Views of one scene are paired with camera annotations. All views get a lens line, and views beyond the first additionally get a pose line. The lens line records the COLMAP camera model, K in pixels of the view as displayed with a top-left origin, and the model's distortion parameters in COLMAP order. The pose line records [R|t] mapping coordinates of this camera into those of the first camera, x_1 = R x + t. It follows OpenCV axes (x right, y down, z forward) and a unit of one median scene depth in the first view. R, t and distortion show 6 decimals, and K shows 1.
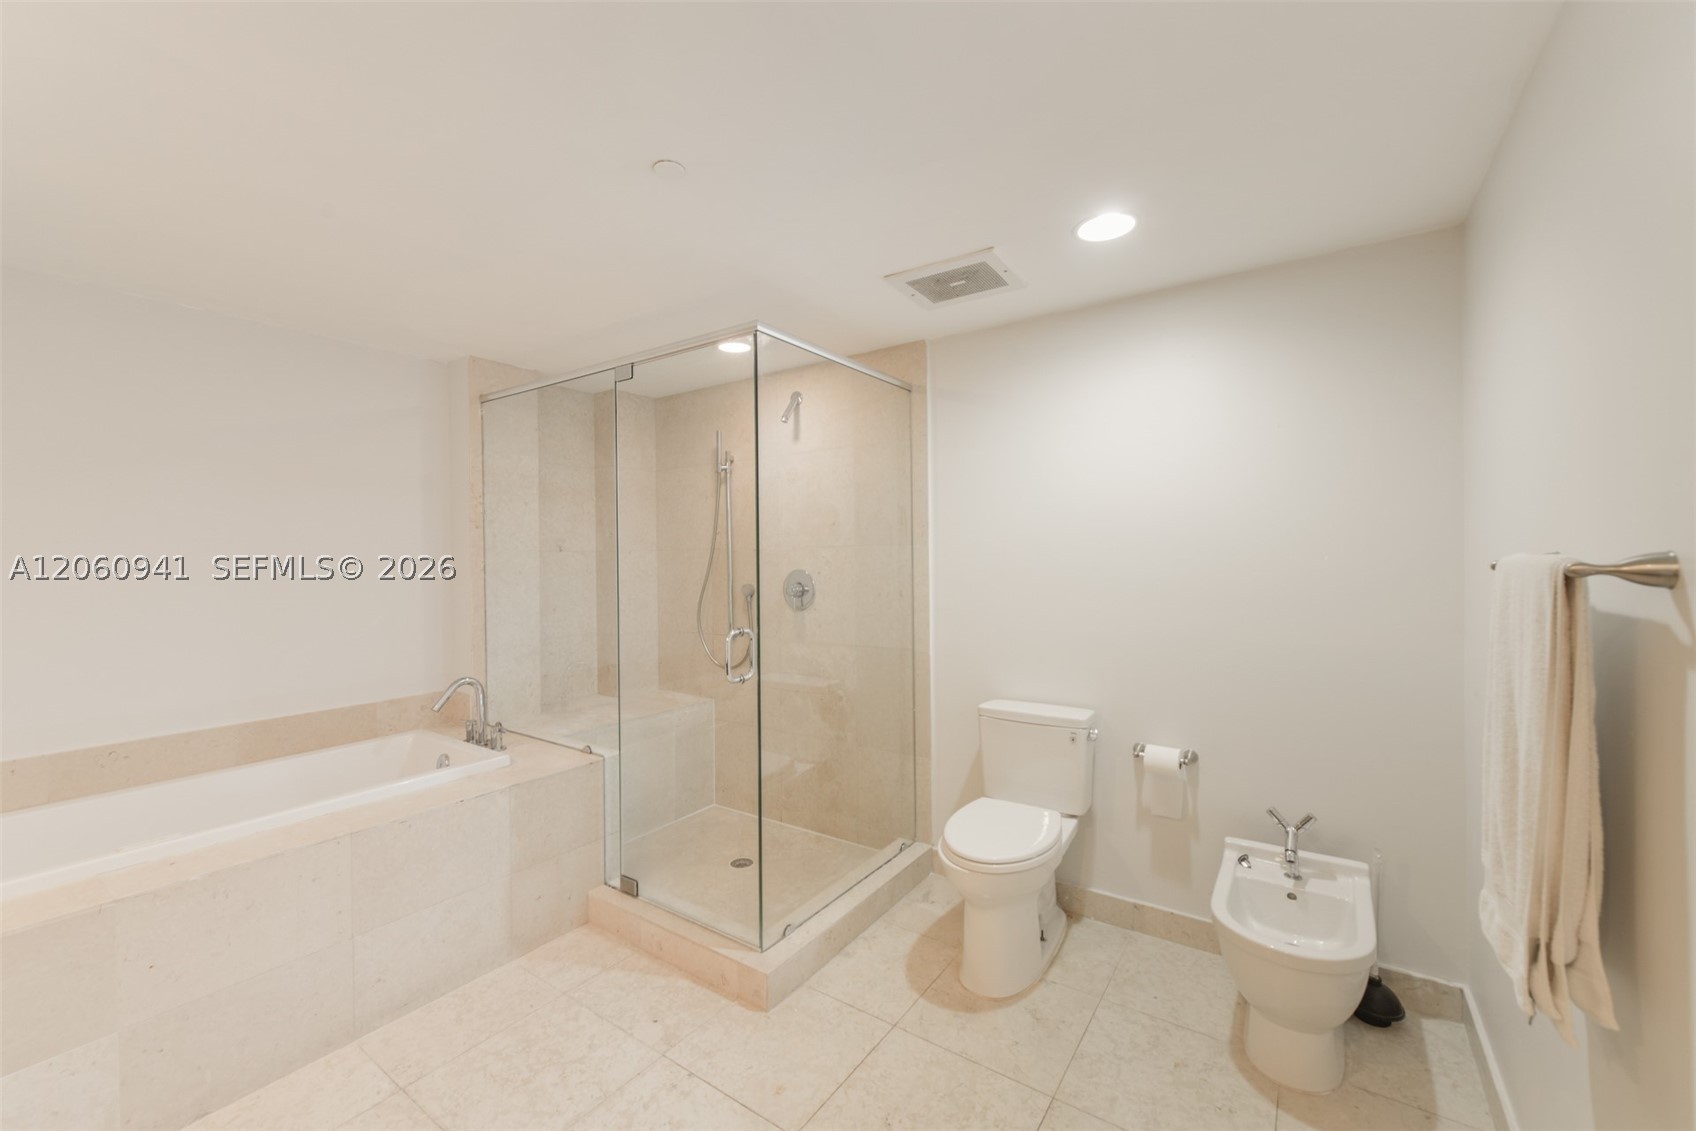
lens RADIAL K [[675.6, 0, 843.0], [0, 675.6, 567.4], [0, 0, 1]] dist [-0.008776, -0.000108]
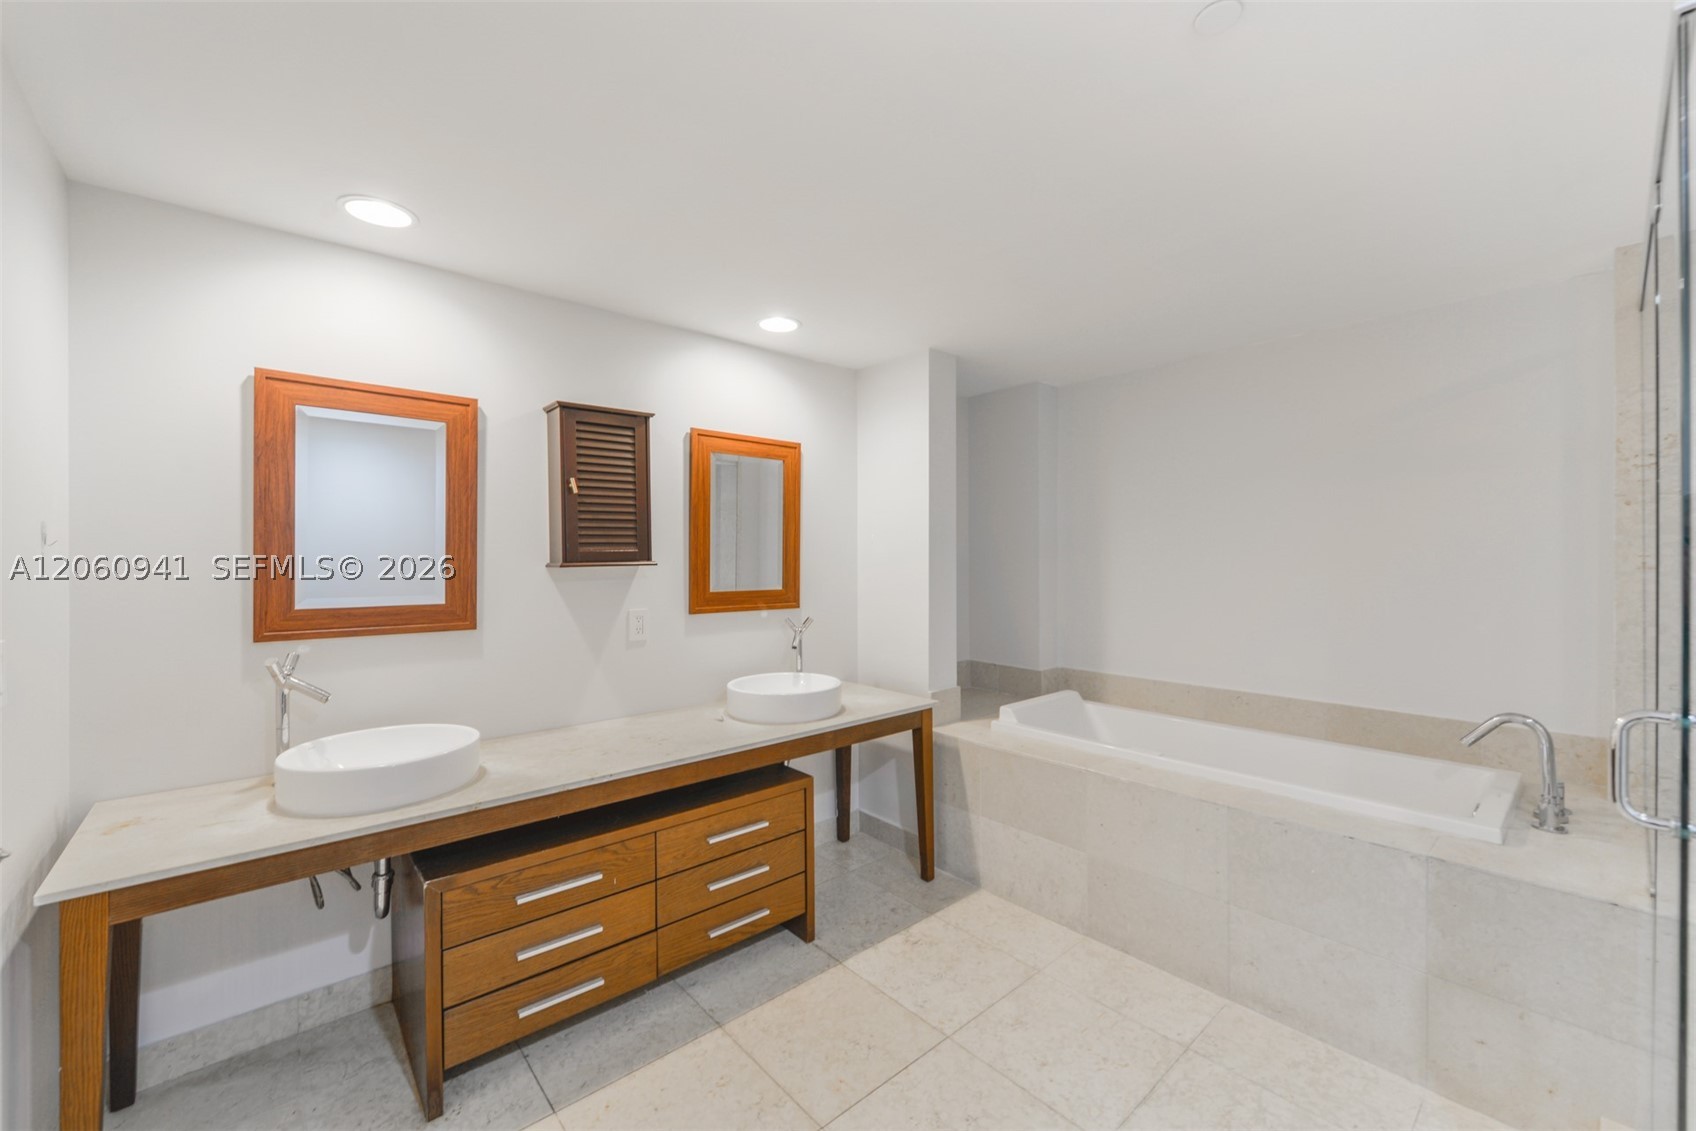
lens RADIAL K [[675.6, 0, 845.8], [0, 675.6, 556.8], [0, 0, 1]] dist [-0.008776, -0.000108]
pose [[-0.242577, 0.011637, -0.970062, 0.414786], [-0.010154, 0.999843, 0.014534, -0.015226], [0.970079, 0.013376, -0.242420, 0.585631]]
